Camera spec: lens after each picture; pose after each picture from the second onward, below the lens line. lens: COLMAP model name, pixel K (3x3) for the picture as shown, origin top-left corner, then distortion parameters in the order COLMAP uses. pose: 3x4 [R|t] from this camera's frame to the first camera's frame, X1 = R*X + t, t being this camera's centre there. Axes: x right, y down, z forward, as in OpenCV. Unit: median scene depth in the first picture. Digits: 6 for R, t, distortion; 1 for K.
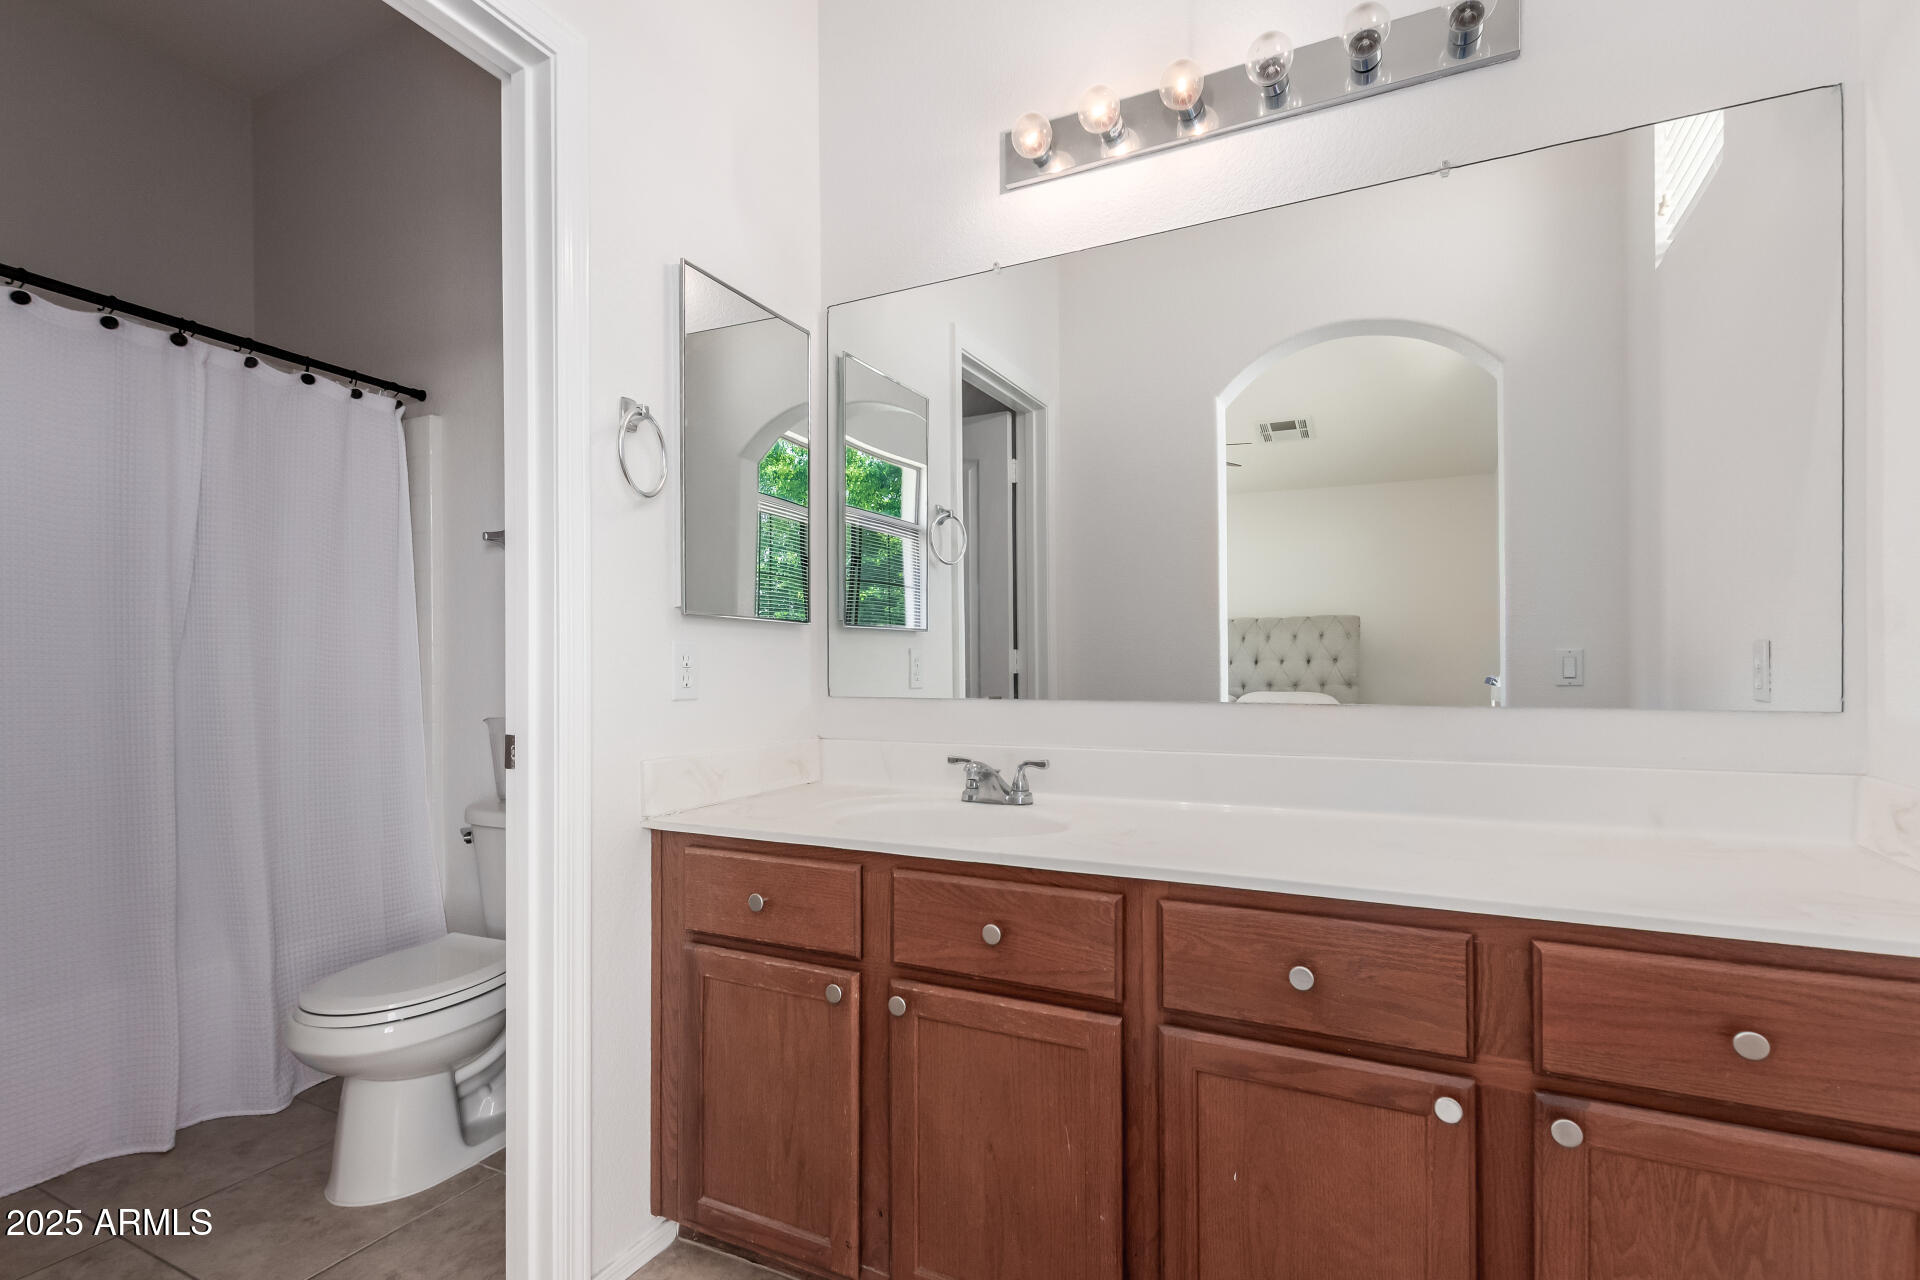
lens RADIAL K [[889.9, 0, 963.5], [0, 889.9, 650.8], [0, 0, 1]] dist [0.002683, -0.001154]
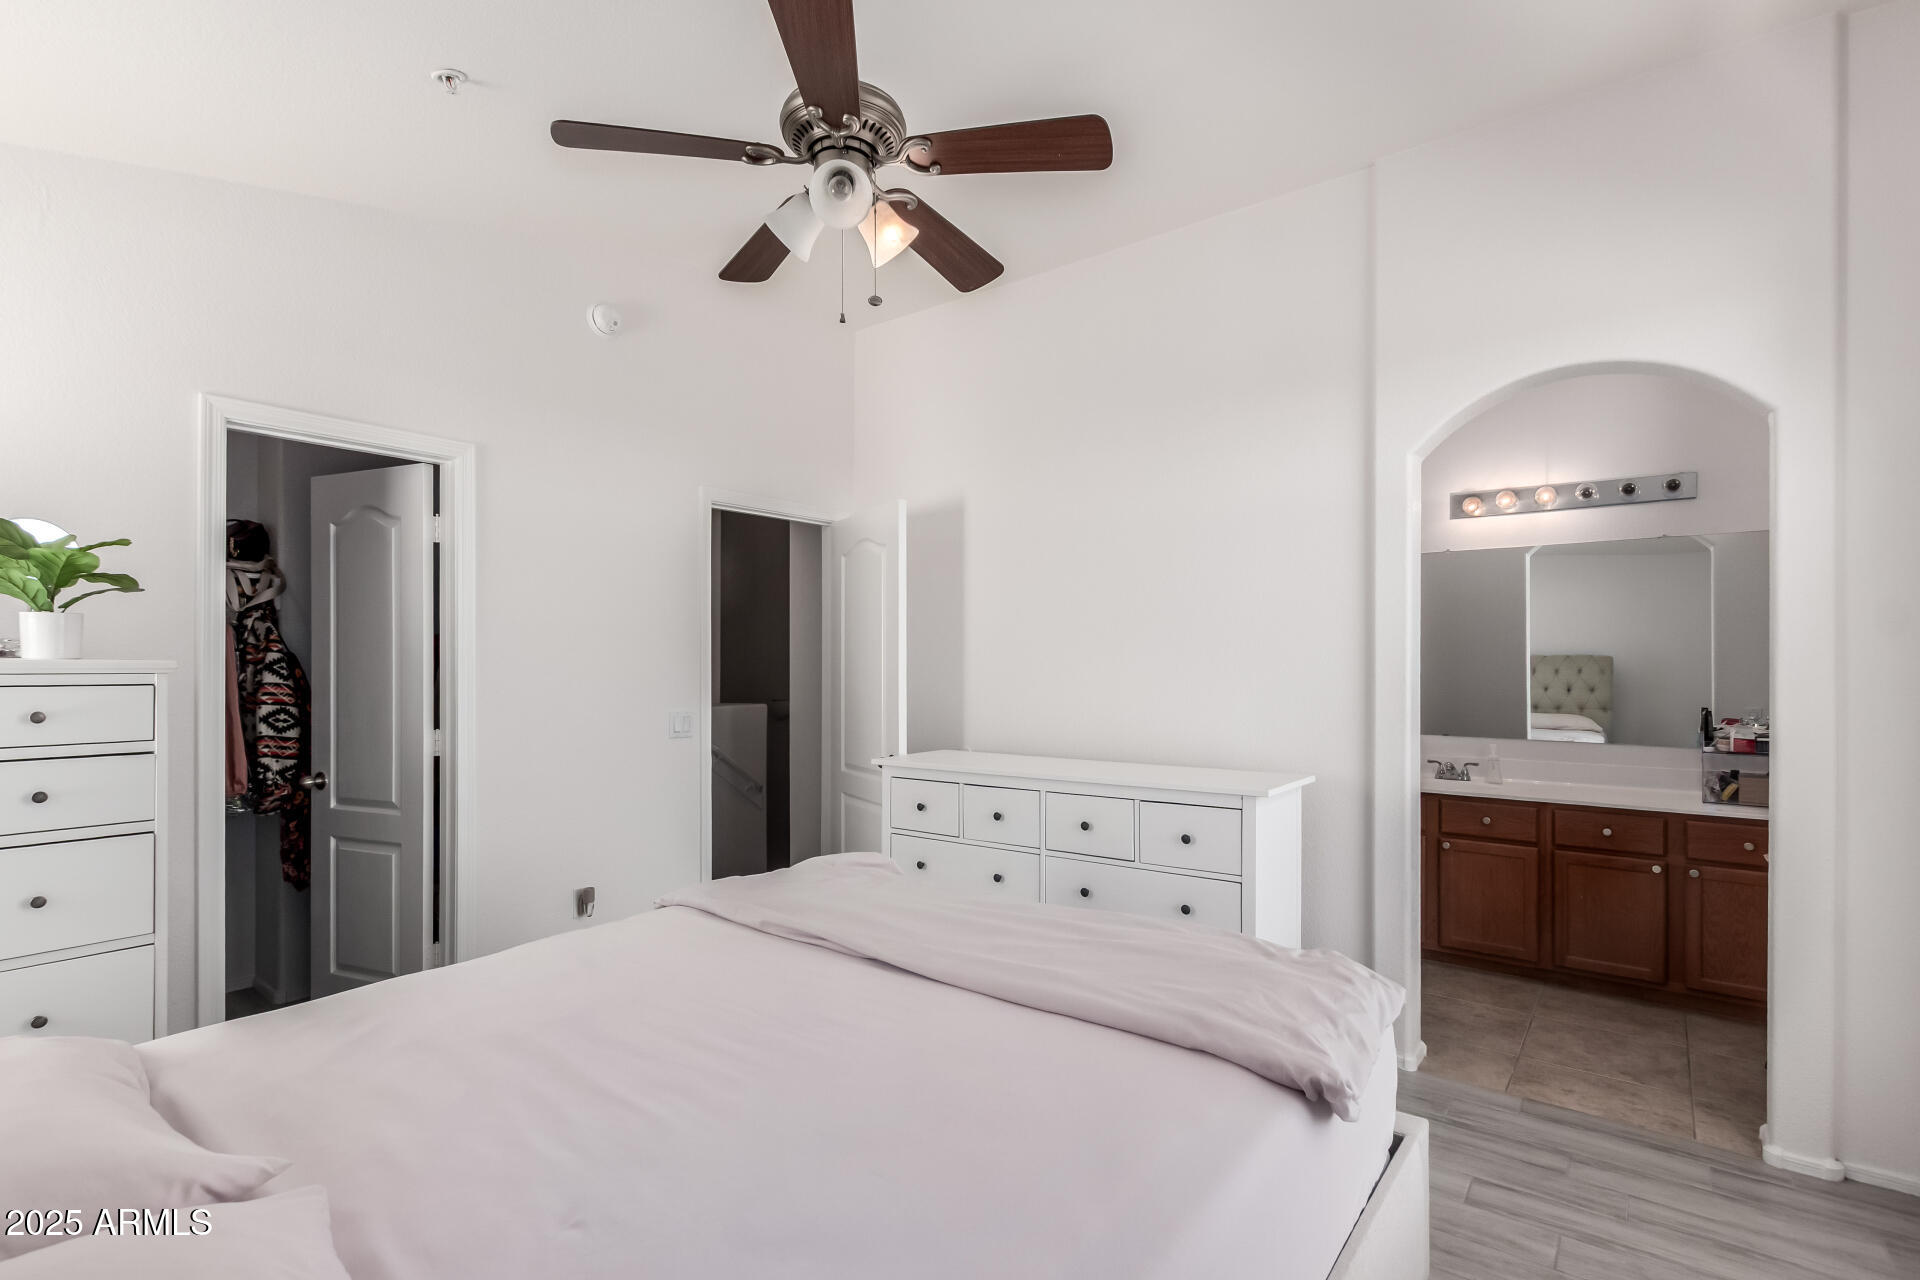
lens RADIAL K [[889.9, 0, 956.3], [0, 889.9, 649.2], [0, 0, 1]] dist [0.002683, -0.001154]
pose [[0.978716, 0.000783, -0.205216, -1.155821], [0.000881, 0.999967, 0.008019, -0.299129], [0.205216, -0.008029, 0.978684, -2.410494]]
